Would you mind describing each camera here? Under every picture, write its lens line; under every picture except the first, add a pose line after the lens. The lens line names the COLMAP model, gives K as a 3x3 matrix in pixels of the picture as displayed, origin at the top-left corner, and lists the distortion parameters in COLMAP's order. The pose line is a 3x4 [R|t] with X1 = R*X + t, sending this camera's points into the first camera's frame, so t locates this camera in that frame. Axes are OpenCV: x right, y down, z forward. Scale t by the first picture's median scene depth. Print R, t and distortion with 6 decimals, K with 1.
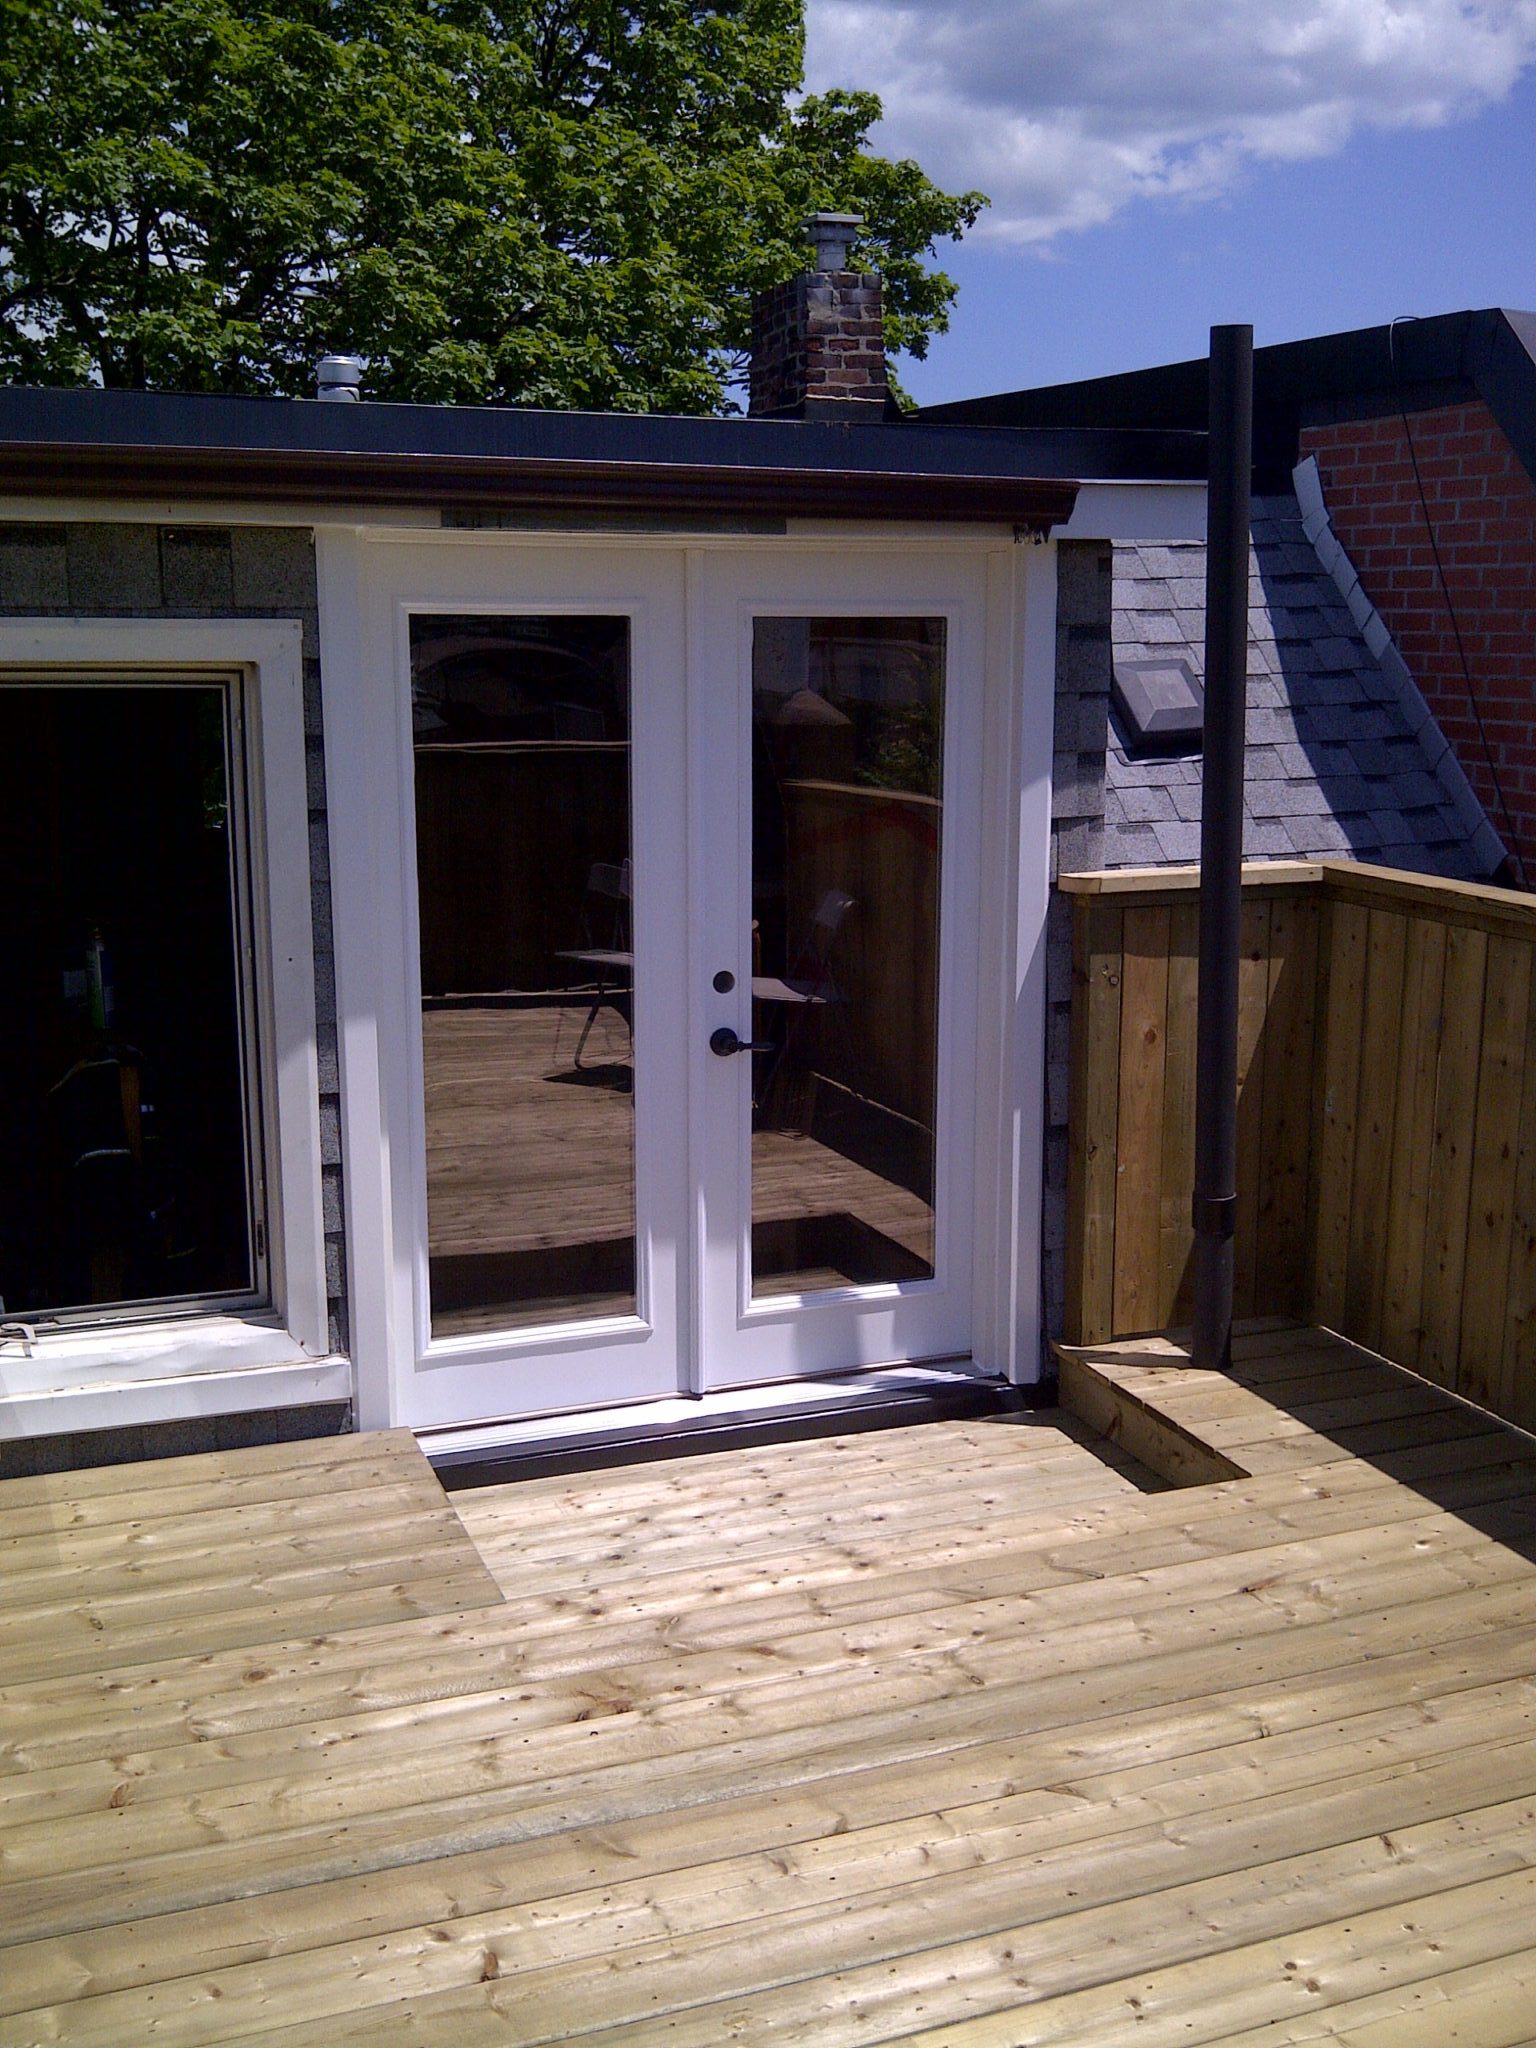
lens RADIAL K [[2116.7, 0, 763.5], [0, 2116.7, 1014.3], [0, 0, 1]] dist [0.032611, -0.125243]
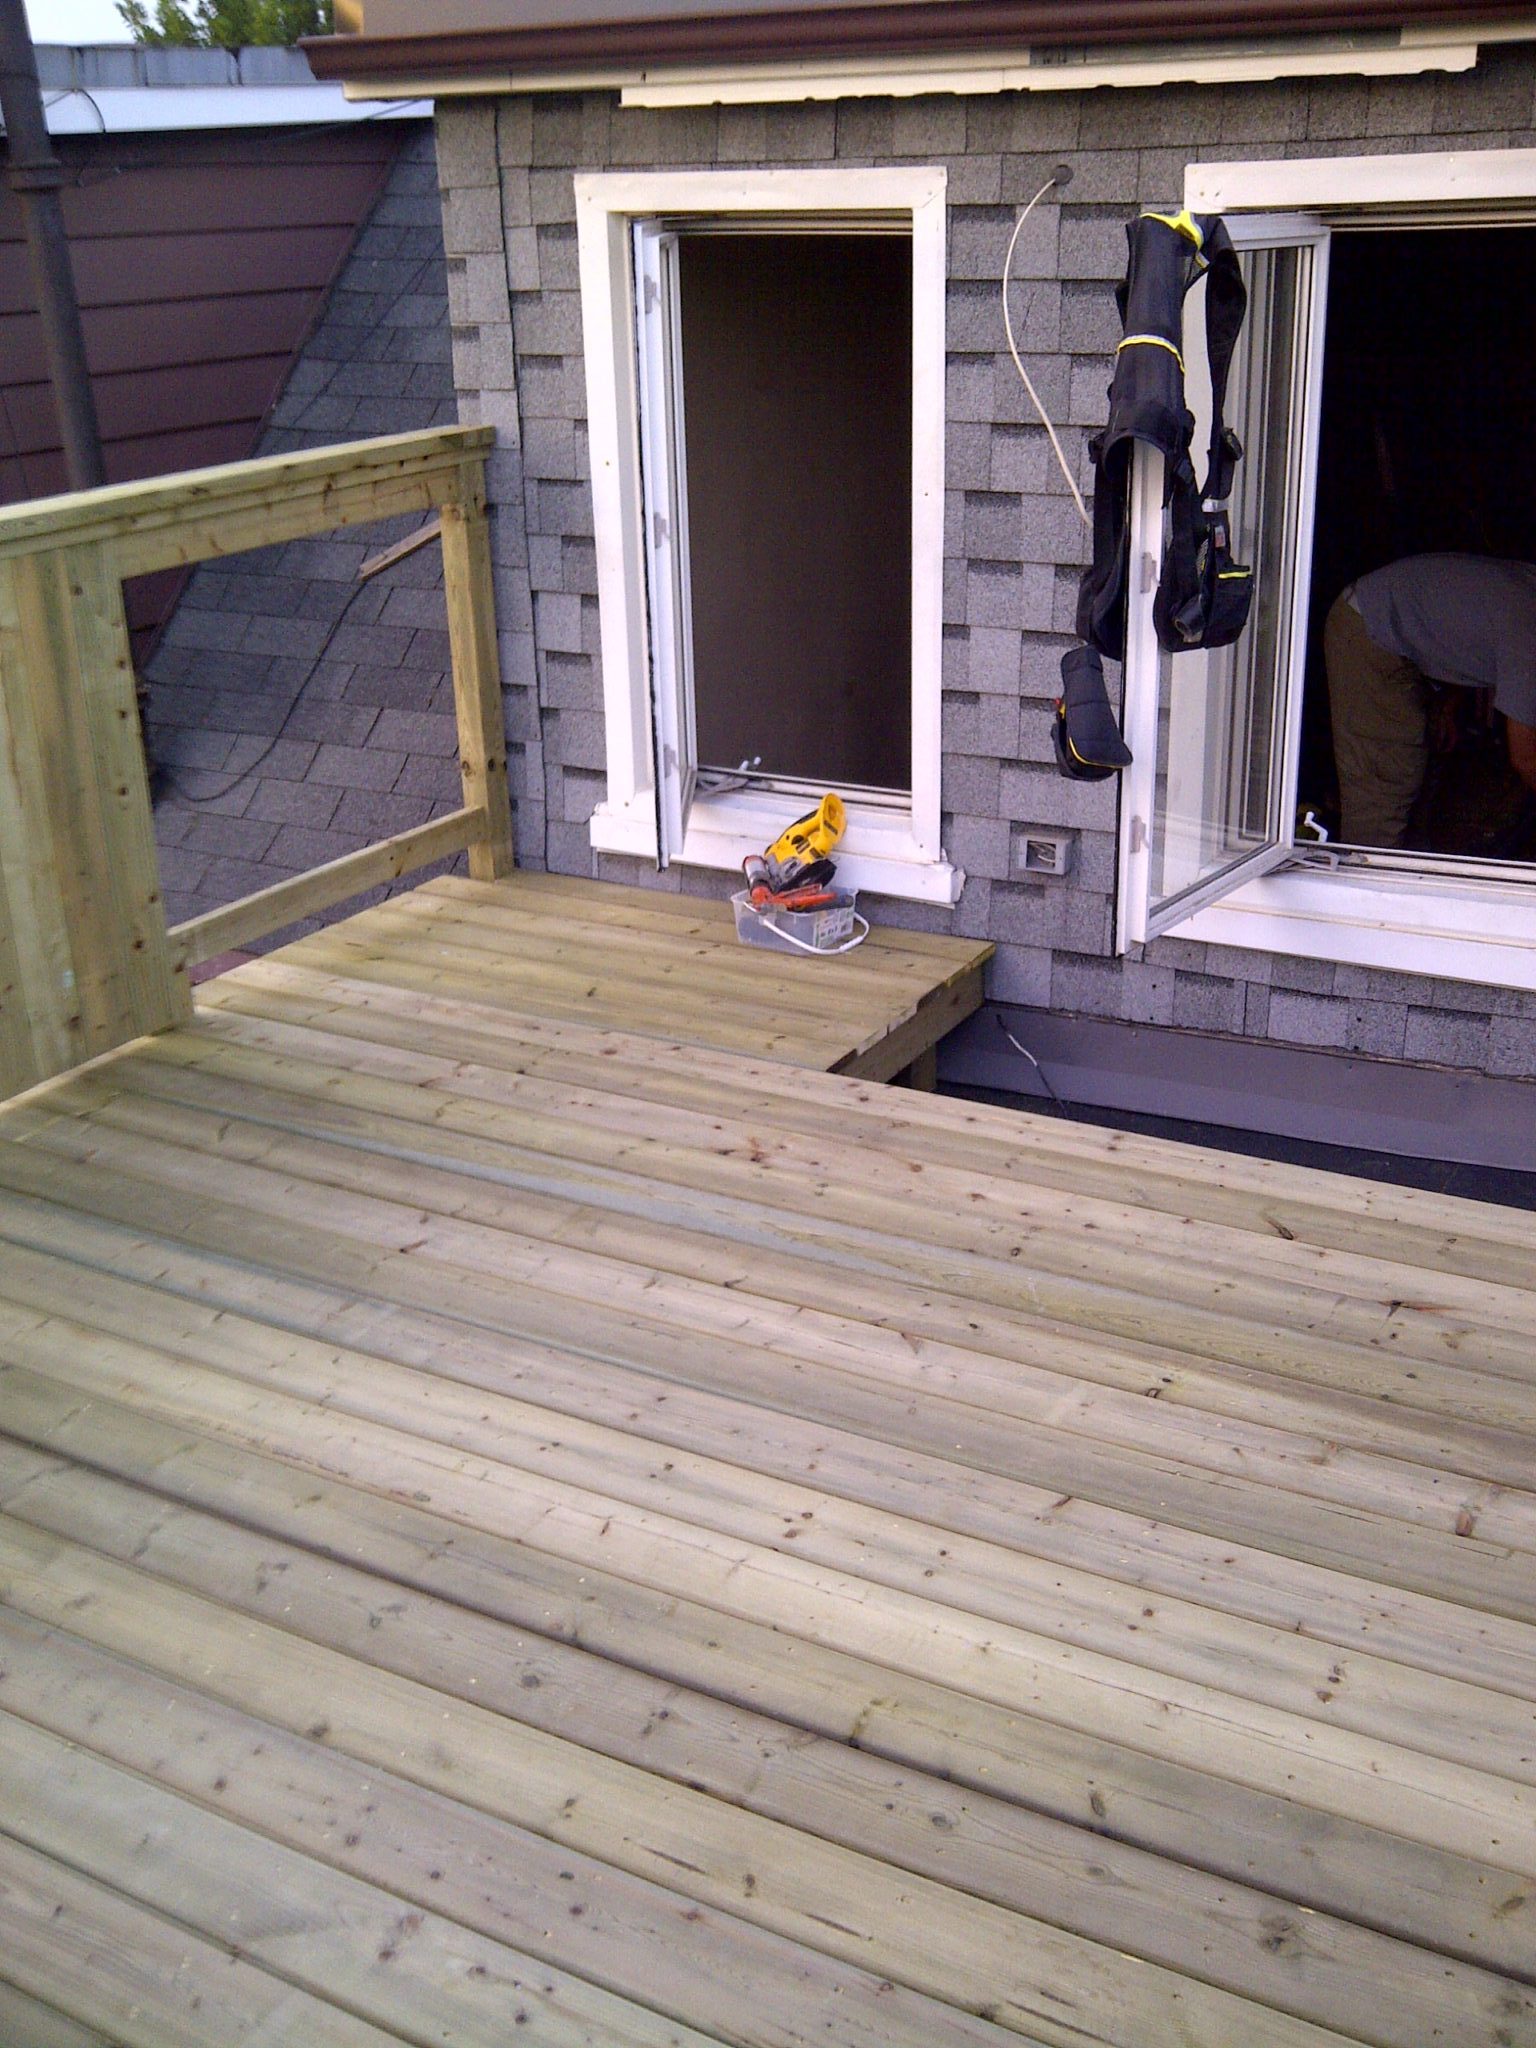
lens RADIAL K [[2116.7, 0, 763.5], [0, 2116.7, 1014.3], [0, 0, 1]] dist [0.032611, -0.125243]
pose [[0.620272, 0.262960, -0.738996, 0.539386], [-0.122664, 0.963059, 0.239732, -0.016893], [0.774736, -0.058051, 0.629614, 0.202116]]
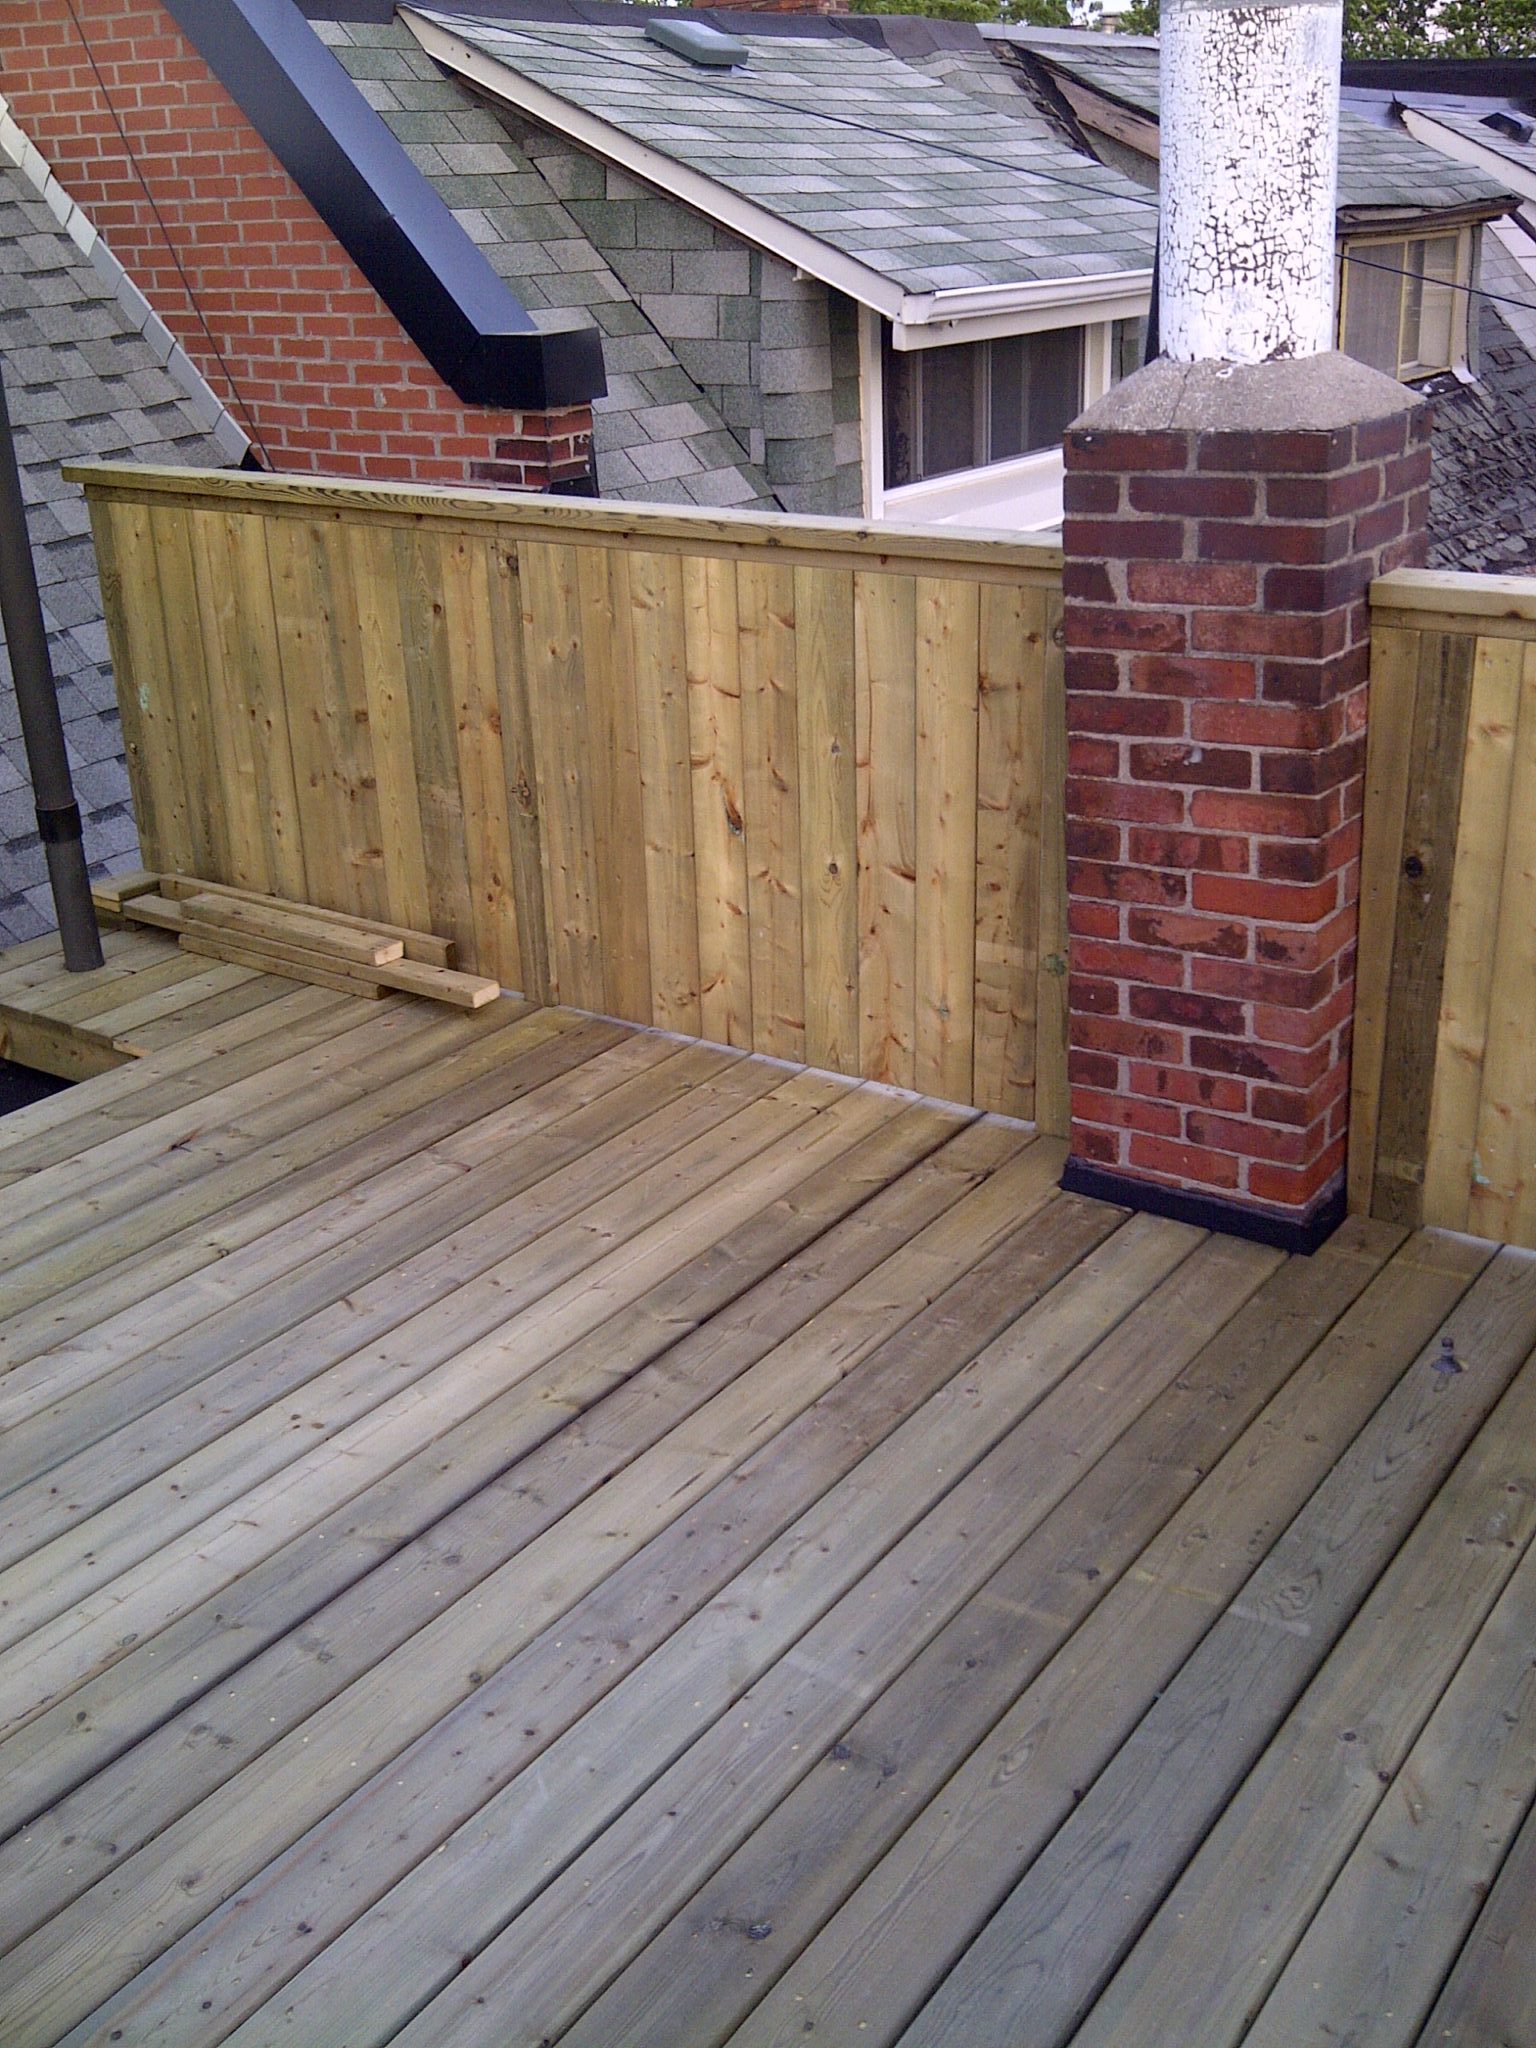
lens RADIAL K [[2079.2, 0, 772.3], [0, 2079.2, 1035.2], [0, 0, 1]] dist [0.093405, -0.308012]
pose [[0.829007, -0.235752, 0.507118, -0.041808], [0.134514, 0.964238, 0.228365, 0.007273], [-0.542820, -0.121102, 0.831072, -0.051920]]
